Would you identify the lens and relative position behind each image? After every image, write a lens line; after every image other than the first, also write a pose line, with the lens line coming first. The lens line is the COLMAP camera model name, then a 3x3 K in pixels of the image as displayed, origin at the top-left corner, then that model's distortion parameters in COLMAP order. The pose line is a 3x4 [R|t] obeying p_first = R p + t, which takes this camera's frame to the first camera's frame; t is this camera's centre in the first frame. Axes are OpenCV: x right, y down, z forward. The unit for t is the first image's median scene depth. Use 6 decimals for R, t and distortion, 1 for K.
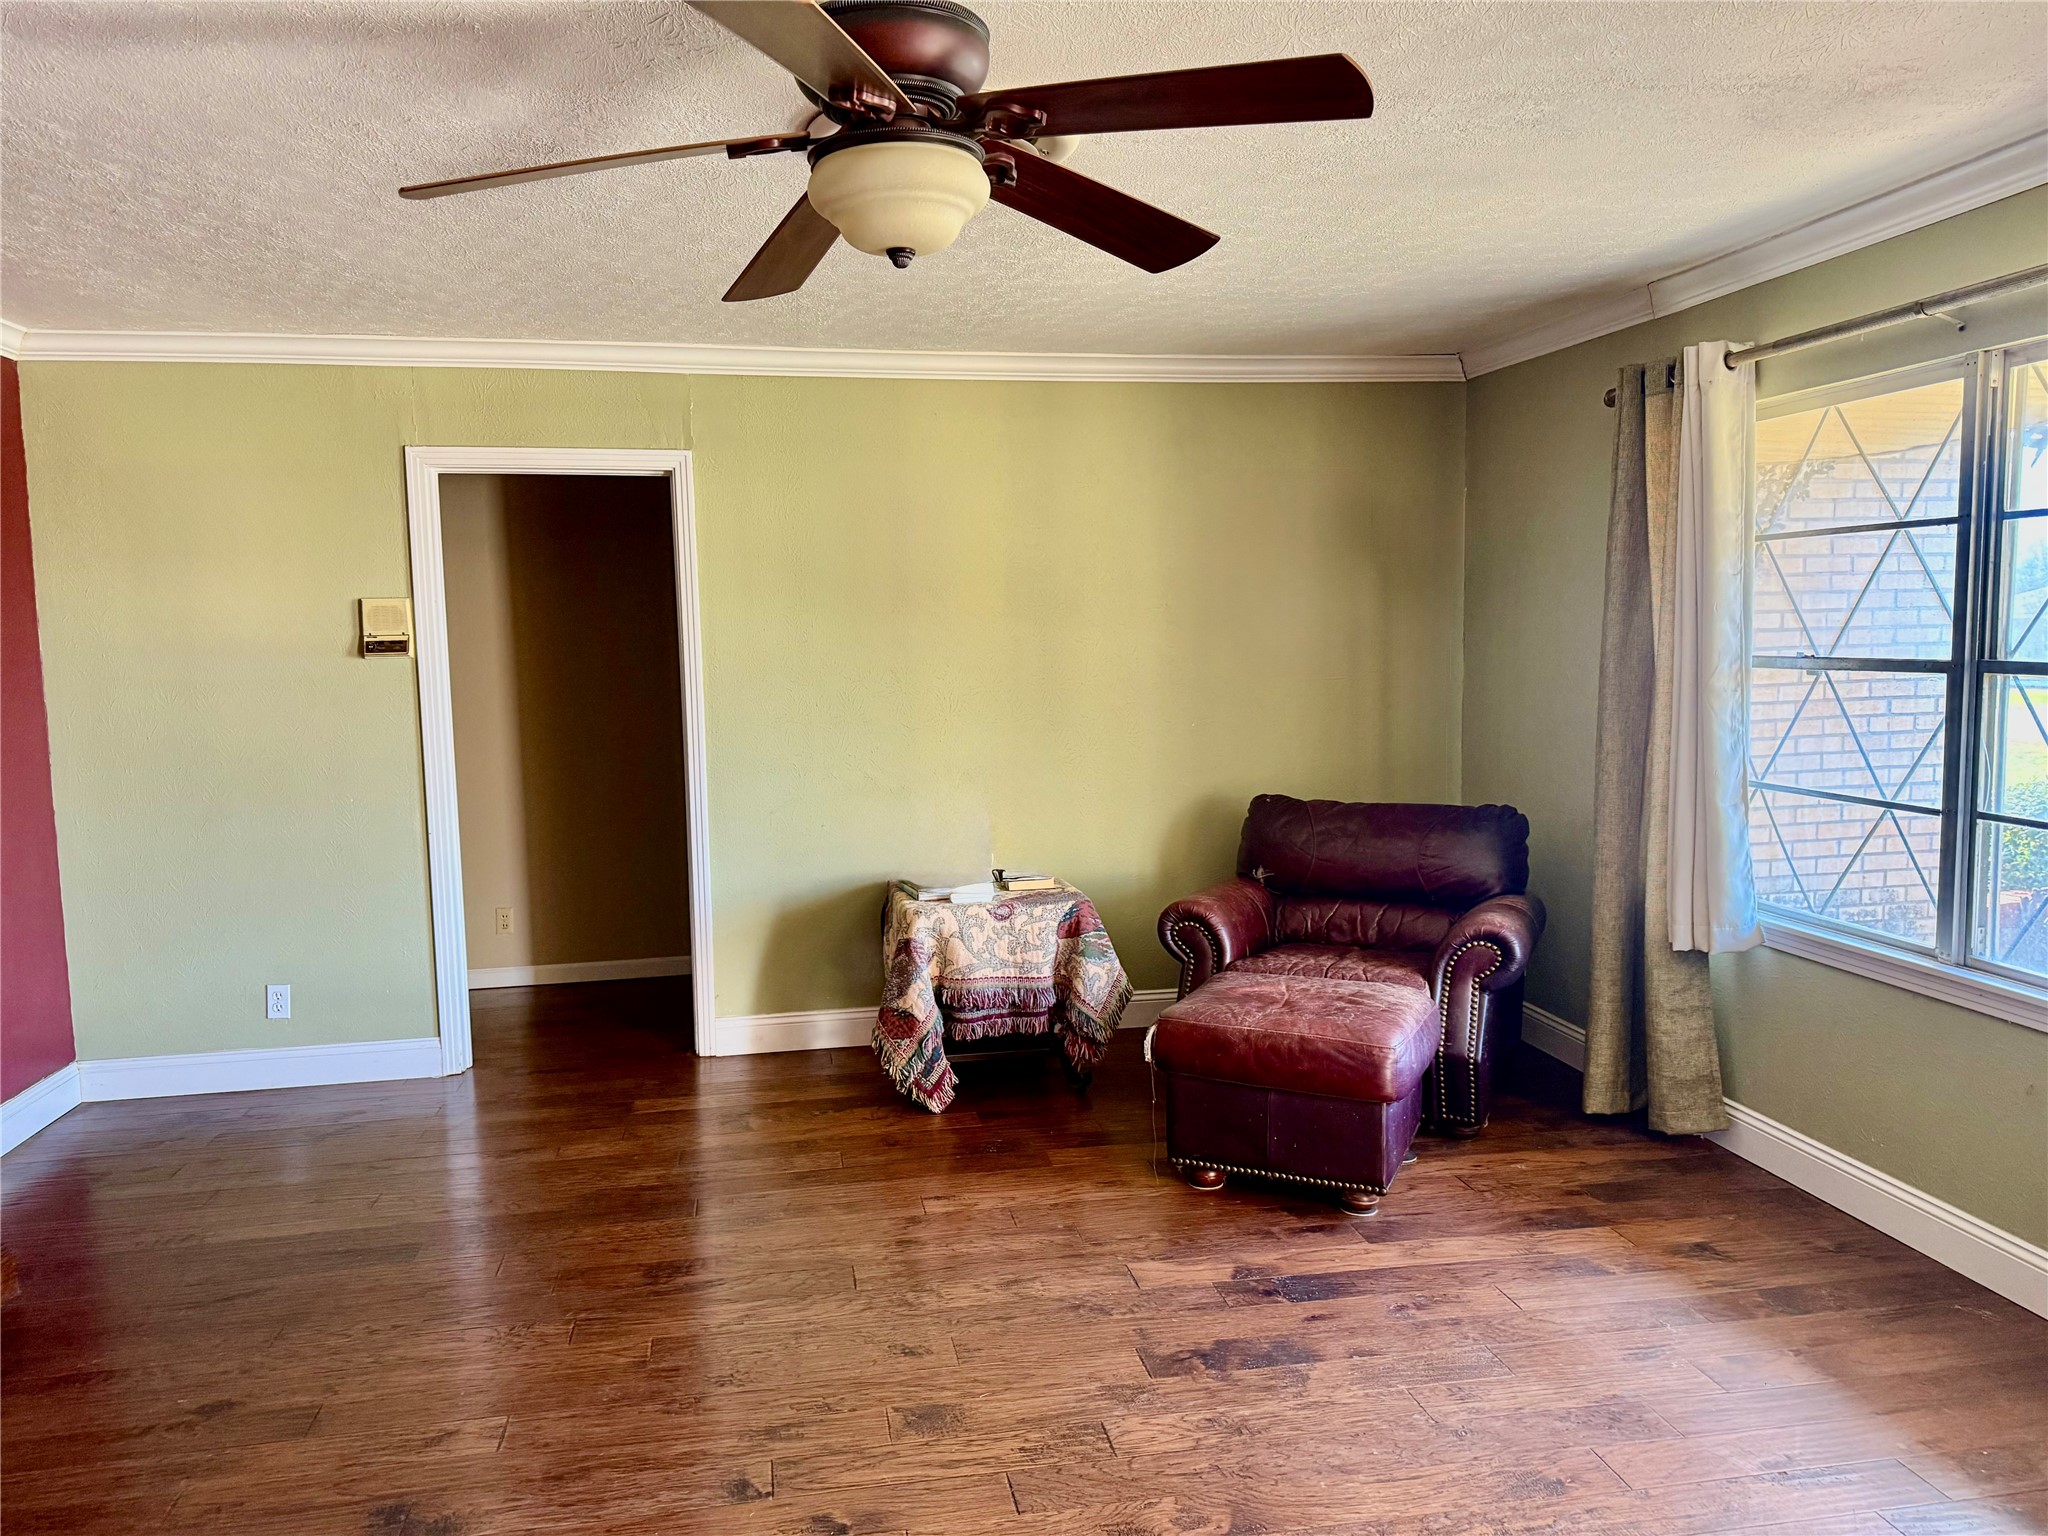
lens RADIAL K [[1415.8, 0, 1021.9], [0, 1415.8, 752.1], [0, 0, 1]] dist [0.114936, -0.176769]
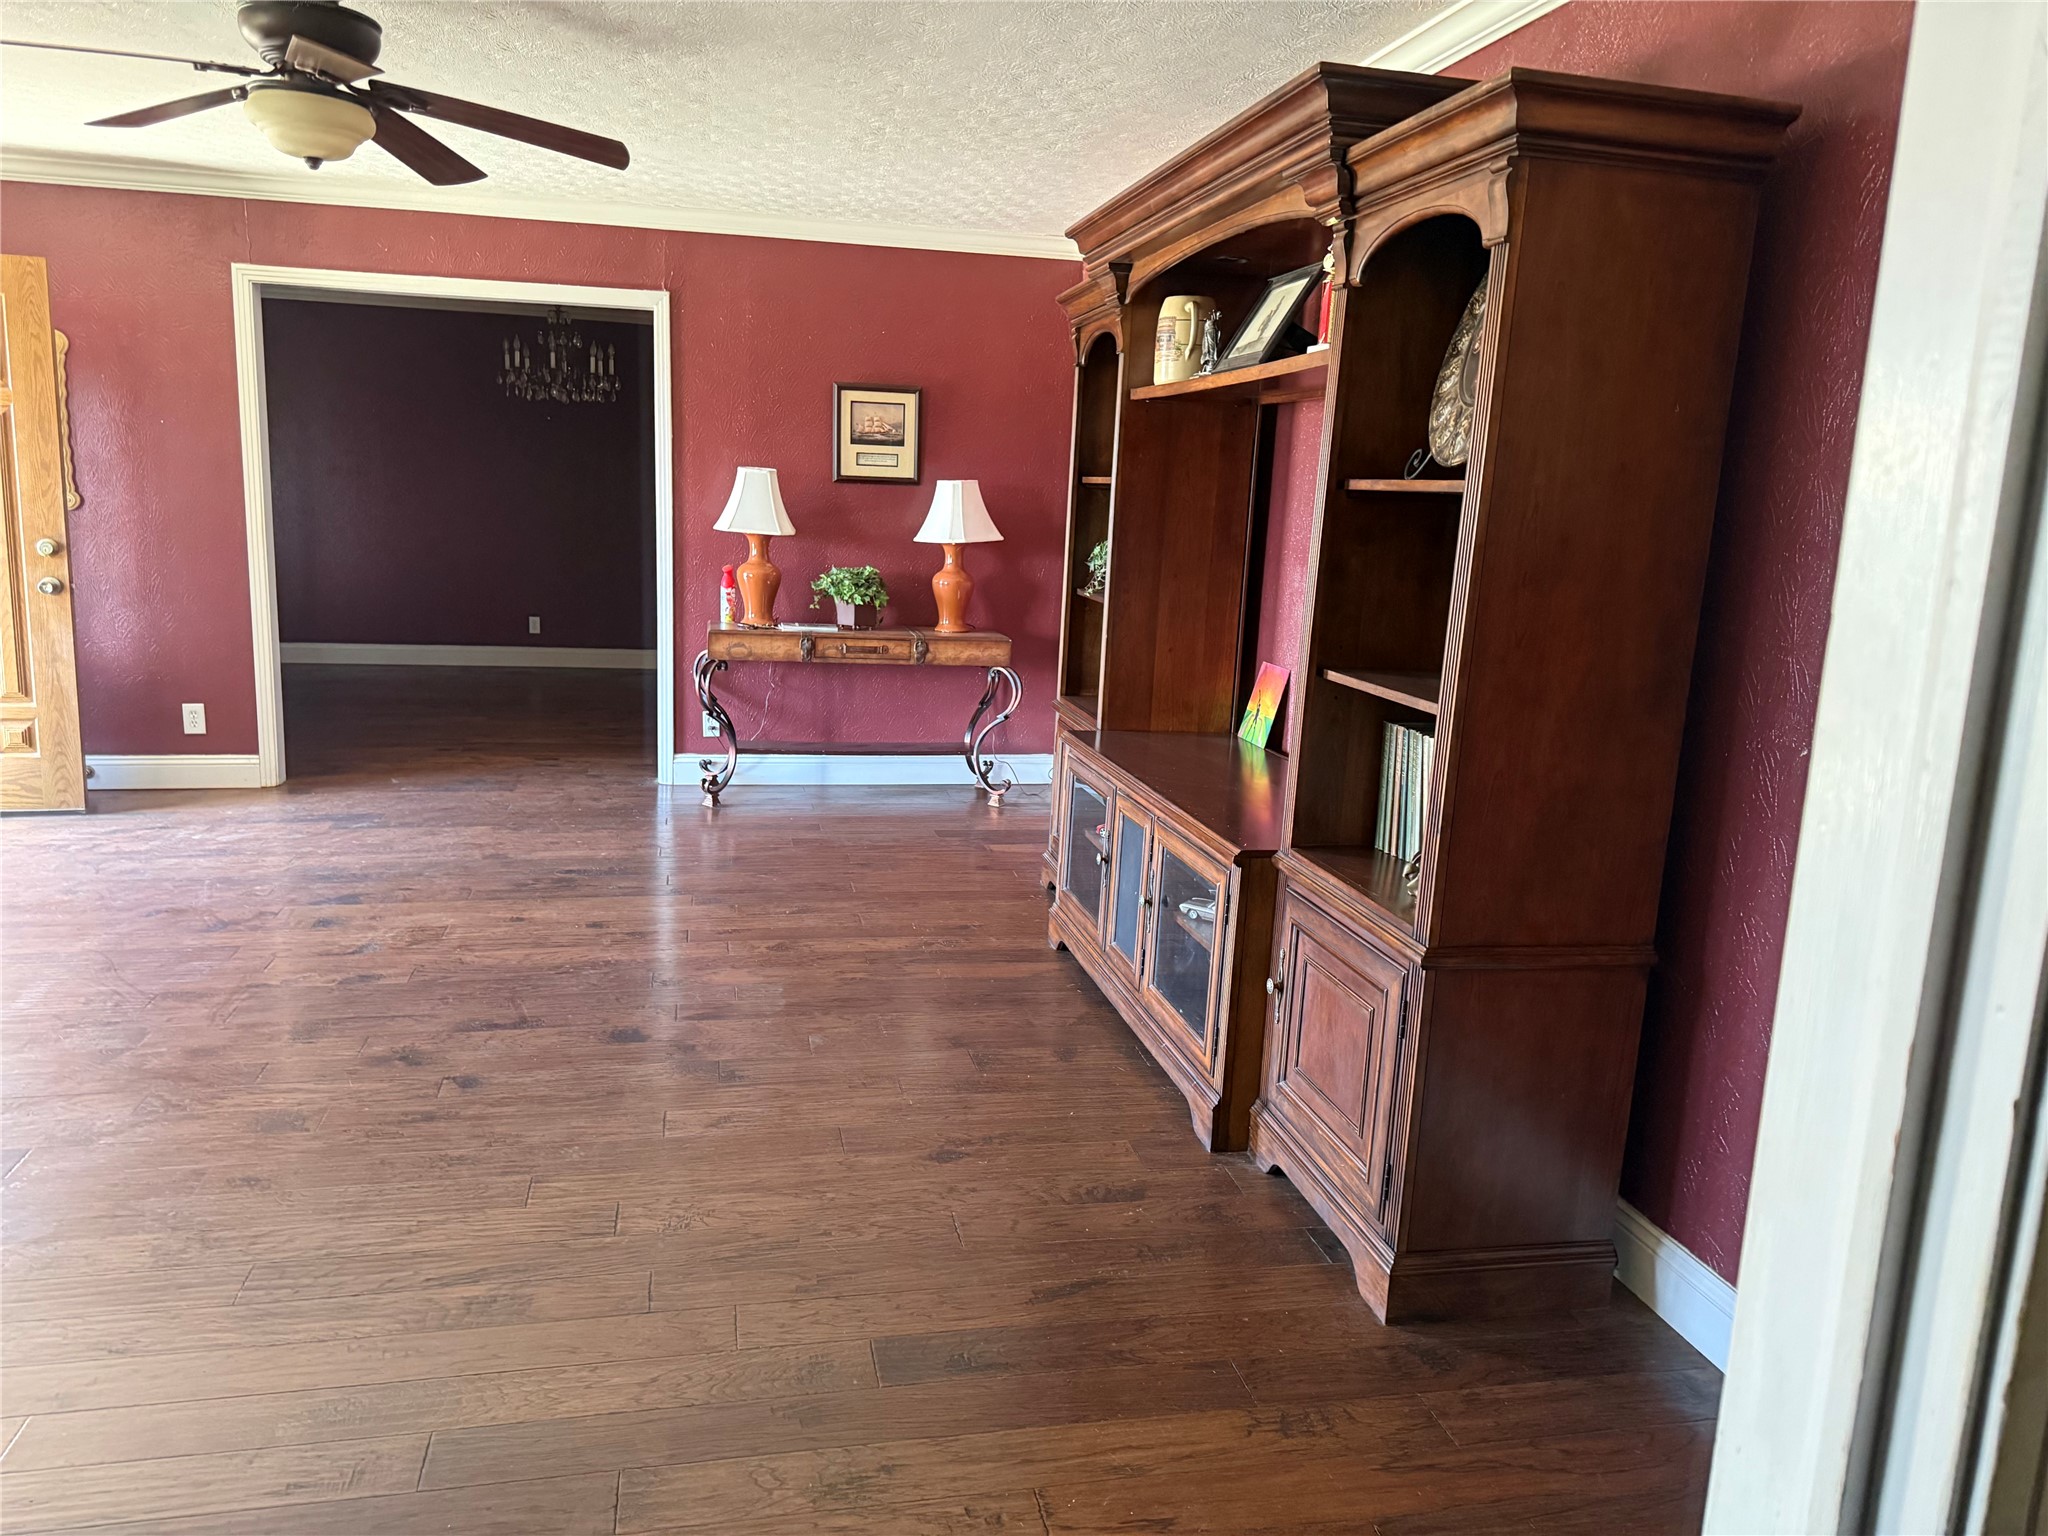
lens RADIAL K [[1417.4, 0, 1014.3], [0, 1417.4, 756.7], [0, 0, 1]] dist [0.029960, -0.042396]
pose [[-0.999037, -0.017807, -0.040099, -0.351055], [-0.028182, 0.960910, 0.275423, -0.079062], [0.033627, 0.276288, -0.960486, 1.205615]]
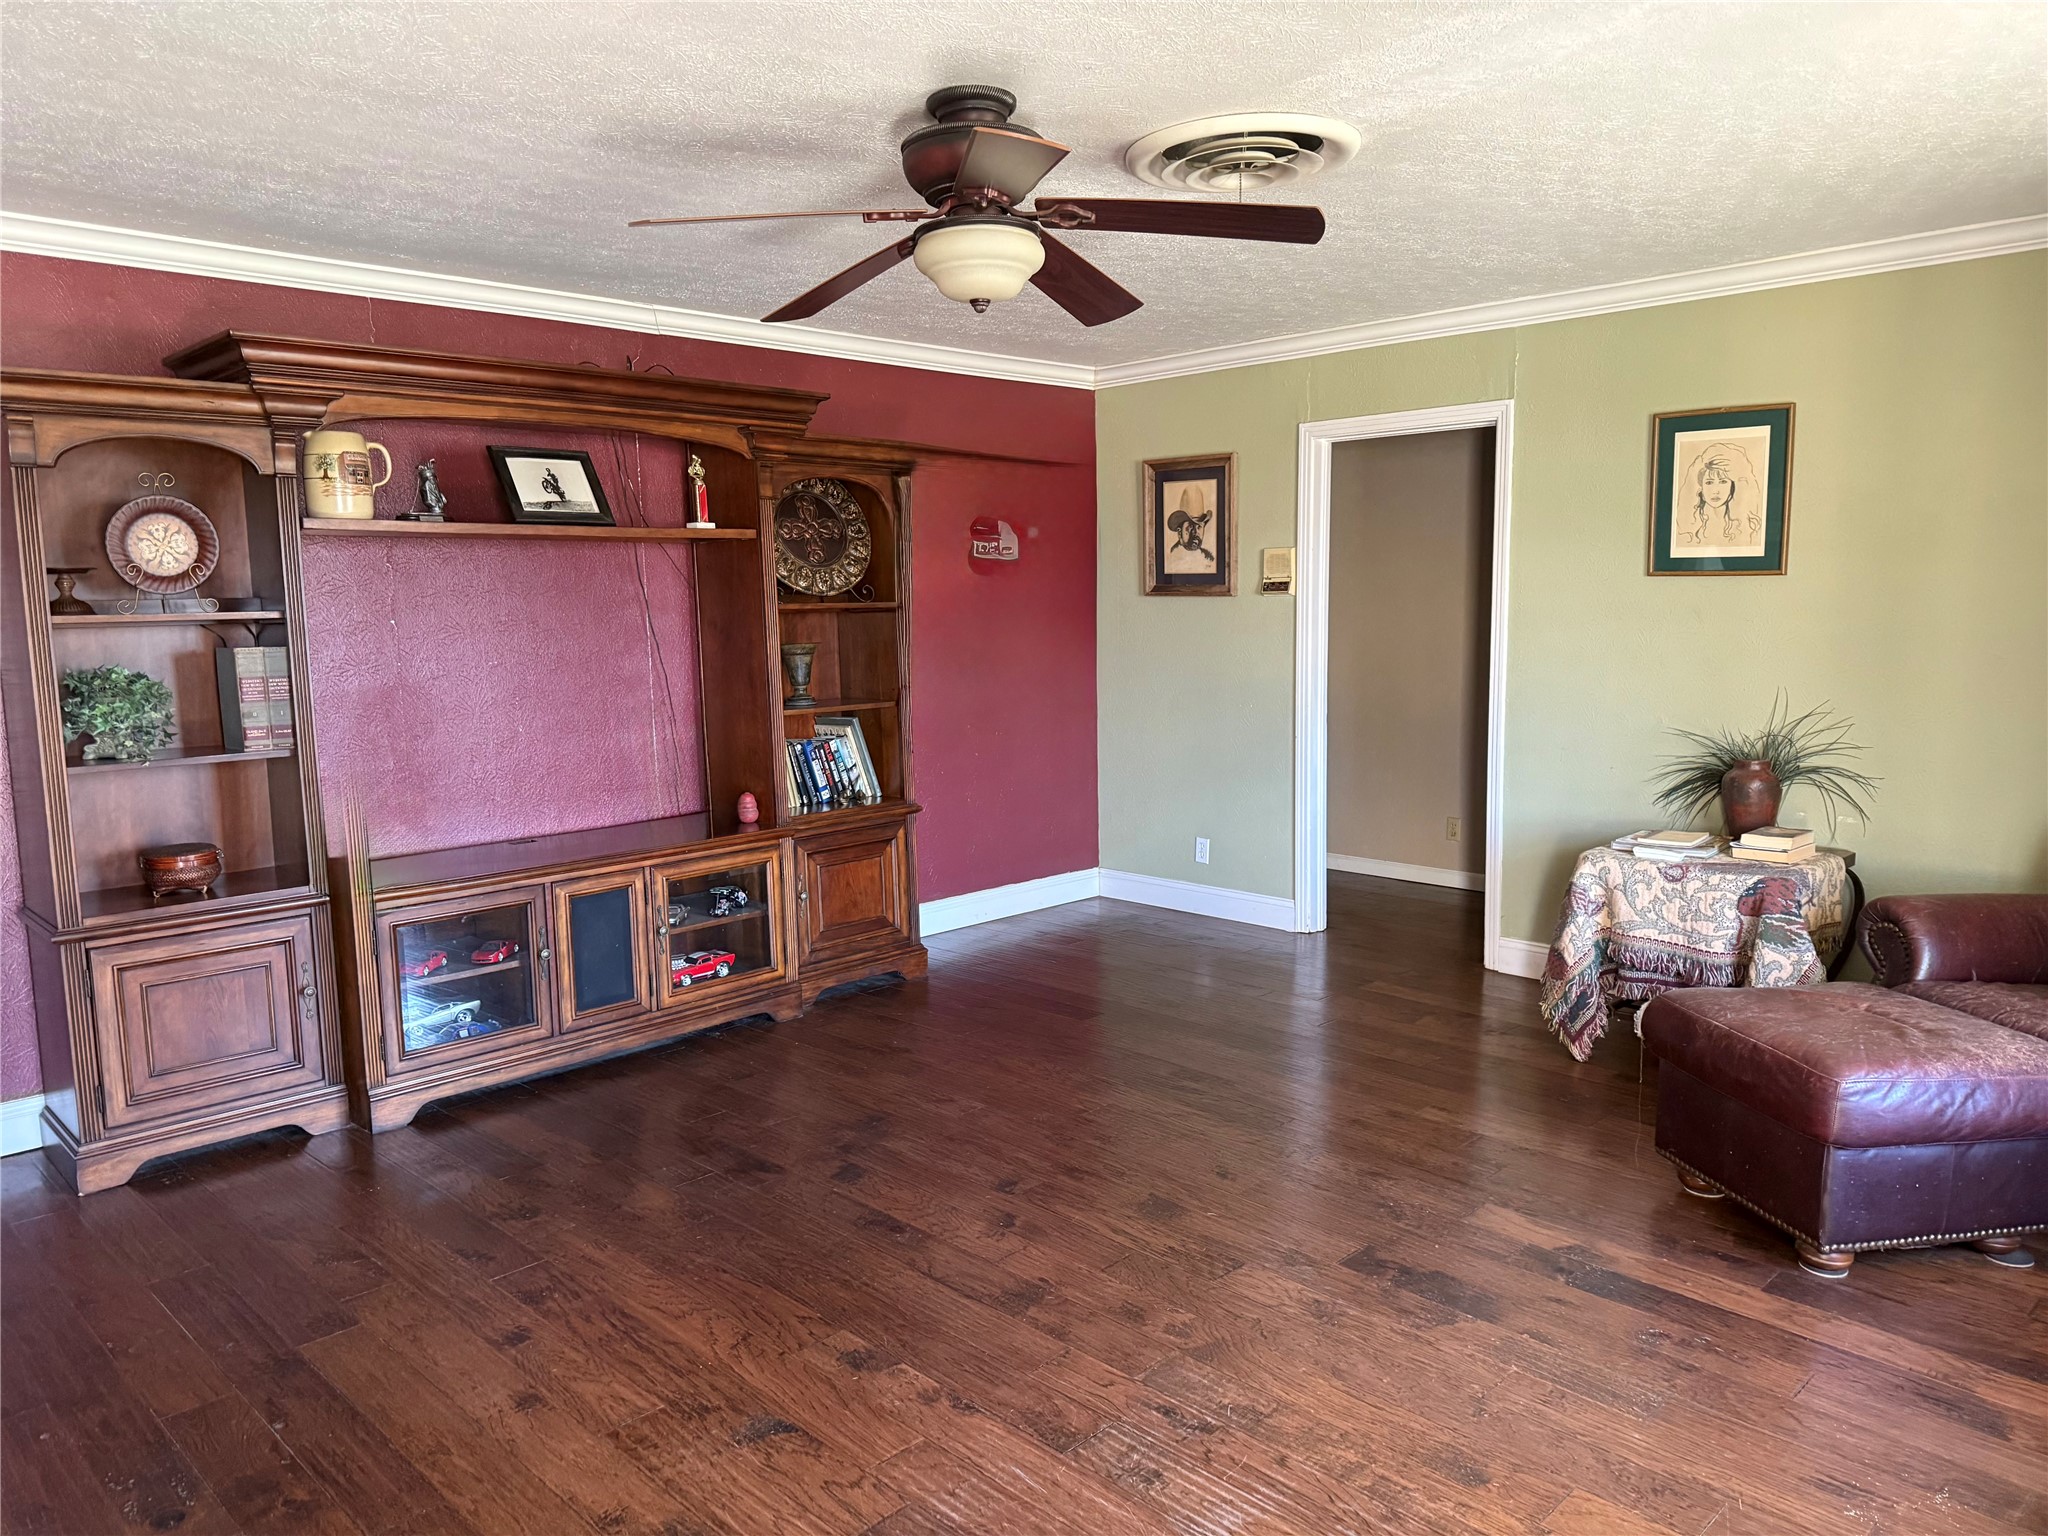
lens RADIAL K [[1417.4, 0, 1014.3], [0, 1417.4, 756.7], [0, 0, 1]] dist [0.029960, -0.042396]
pose [[0.555335, 0.100405, -0.825543, 0.509622], [-0.061818, 0.994923, 0.079421, -0.010270], [0.829326, 0.006929, 0.558722, 0.121819]]
